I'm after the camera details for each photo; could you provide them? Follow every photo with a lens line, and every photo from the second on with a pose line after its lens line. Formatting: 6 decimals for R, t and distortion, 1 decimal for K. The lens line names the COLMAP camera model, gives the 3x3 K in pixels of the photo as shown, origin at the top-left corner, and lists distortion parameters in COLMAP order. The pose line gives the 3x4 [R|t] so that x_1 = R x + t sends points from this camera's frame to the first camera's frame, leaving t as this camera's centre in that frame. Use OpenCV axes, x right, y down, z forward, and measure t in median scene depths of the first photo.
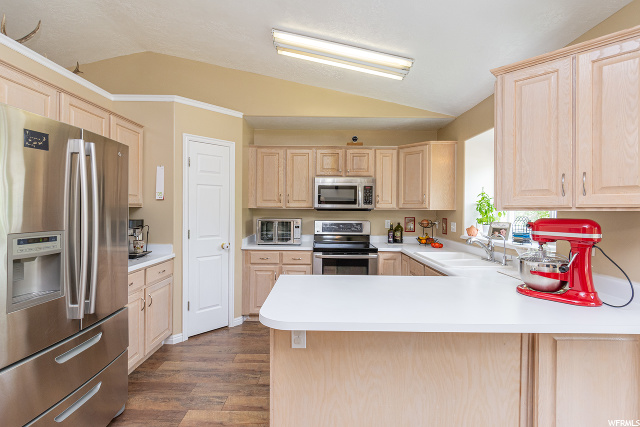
lens RADIAL K [[309.9, 0, 317.3], [0, 309.9, 210.0], [0, 0, 1]] dist [0.001401, -0.000516]
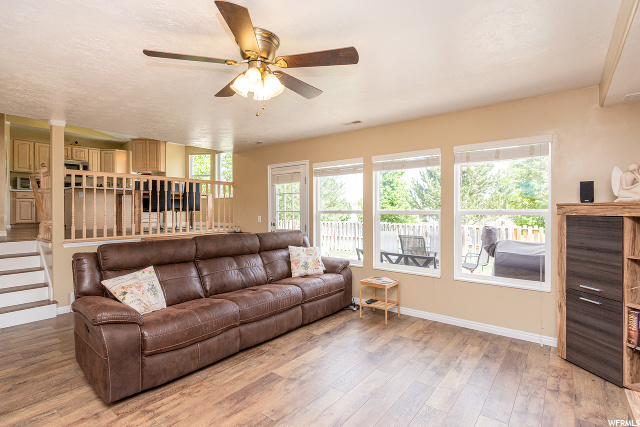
lens RADIAL K [[309.9, 0, 317.3], [0, 309.9, 210.0], [0, 0, 1]] dist [0.001401, -0.000516]
pose [[0.624025, -0.013806, 0.781283, -0.597518], [0.012530, 0.999892, 0.007661, 0.273569], [-0.781304, 0.005009, 0.624130, -1.865815]]
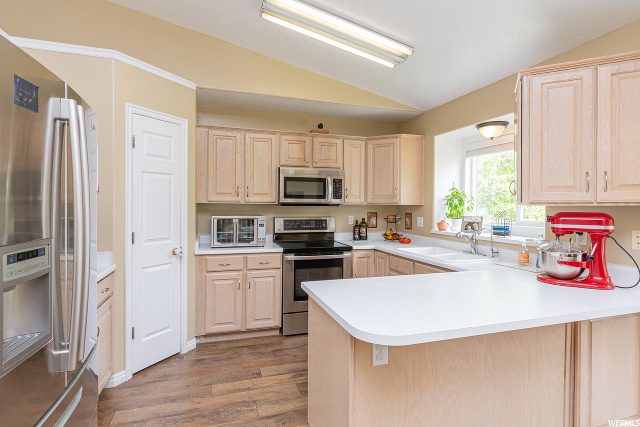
lens RADIAL K [[341.7, 0, 322.5], [0, 341.7, 207.0], [0, 0, 1]] dist [-0.002472, -0.000034]
pose [[0.948117, -0.004615, 0.317889, -0.222296], [0.002481, 0.999972, 0.007118, -0.001373], [-0.317913, -0.005960, 0.948101, 0.063526]]
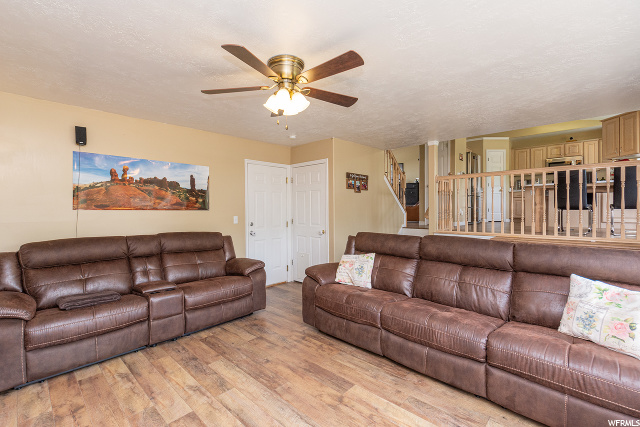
lens RADIAL K [[288.5, 0, 320.5], [0, 288.5, 211.3], [0, 0, 1]] dist [-0.001298, -0.000502]
pose [[0.732141, -0.007530, -0.681112, 0.235667], [0.010602, 0.999944, 0.000341, 0.282137], [0.681071, -0.007470, 0.732179, -1.831144]]
